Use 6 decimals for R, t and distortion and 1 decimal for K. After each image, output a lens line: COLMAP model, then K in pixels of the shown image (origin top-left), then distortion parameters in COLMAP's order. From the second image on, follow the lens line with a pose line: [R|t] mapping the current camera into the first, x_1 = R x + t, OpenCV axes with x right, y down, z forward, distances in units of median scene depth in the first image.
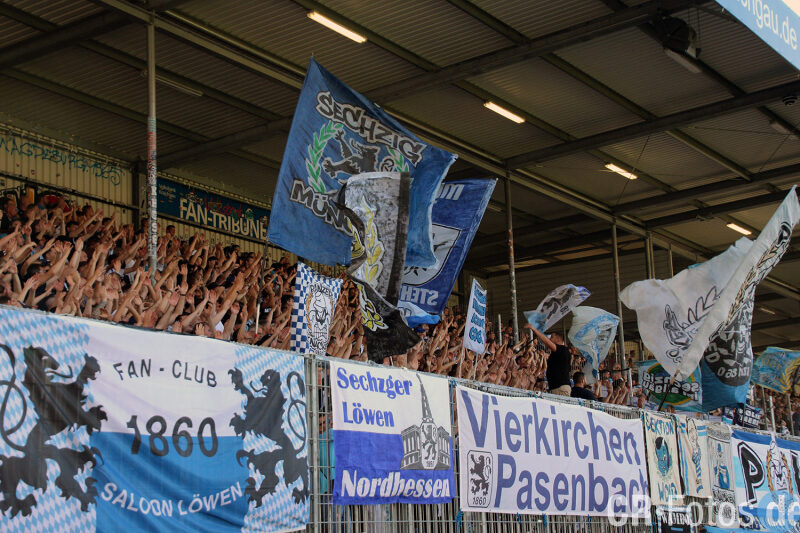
lens RADIAL K [[1312.5, 0, 397.7], [0, 1312.5, 269.8], [0, 0, 1]] dist [0.296409, 0.000000]
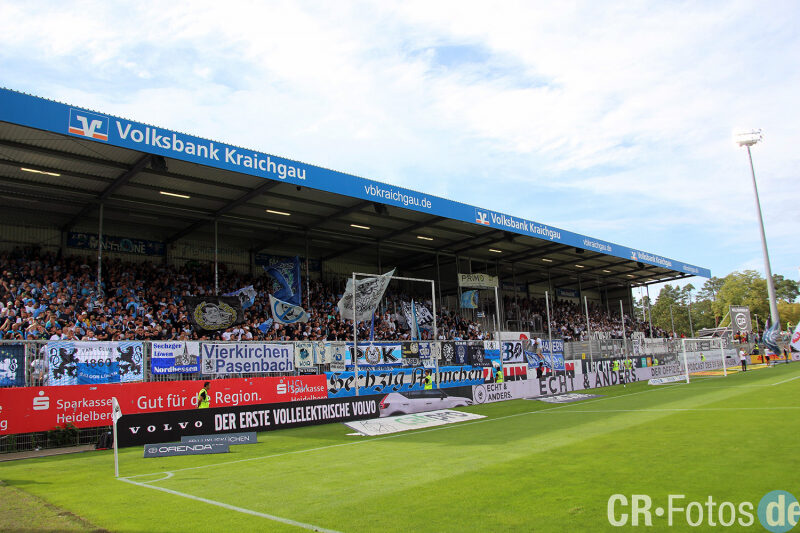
lens RADIAL K [[590.2, 0, 403.0], [0, 590.2, 276.6], [0, 0, 1]] dist [-0.125209, 0.060916]
pose [[0.982171, -0.051672, -0.180748, 0.863720], [0.061726, 0.996817, 0.050448, -0.148698], [0.177566, -0.060705, 0.982235, -0.557578]]
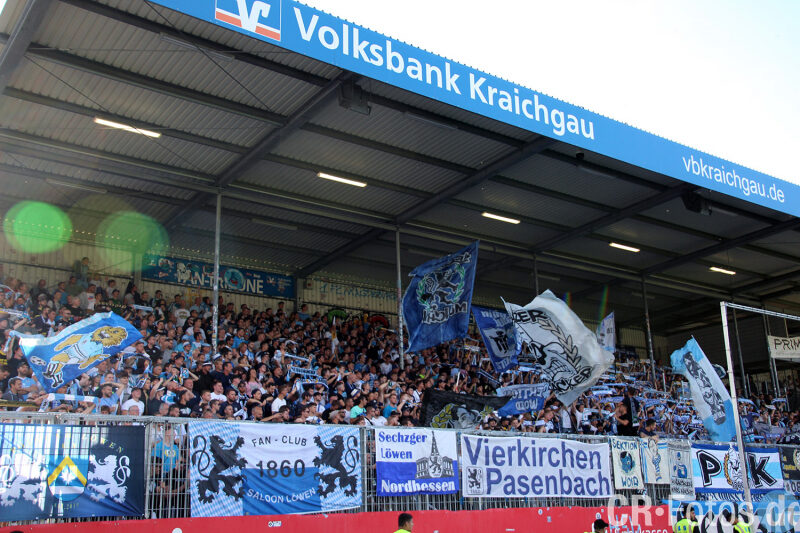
lens RADIAL K [[849.9, 0, 402.1], [0, 849.9, 279.3], [0, 0, 1]] dist [0.040551, 0.000000]
pose [[0.941131, -0.083540, -0.327556, 0.358196], [0.066896, 0.995846, -0.061778, -0.065869], [0.331356, 0.036229, 0.942810, -0.239921]]
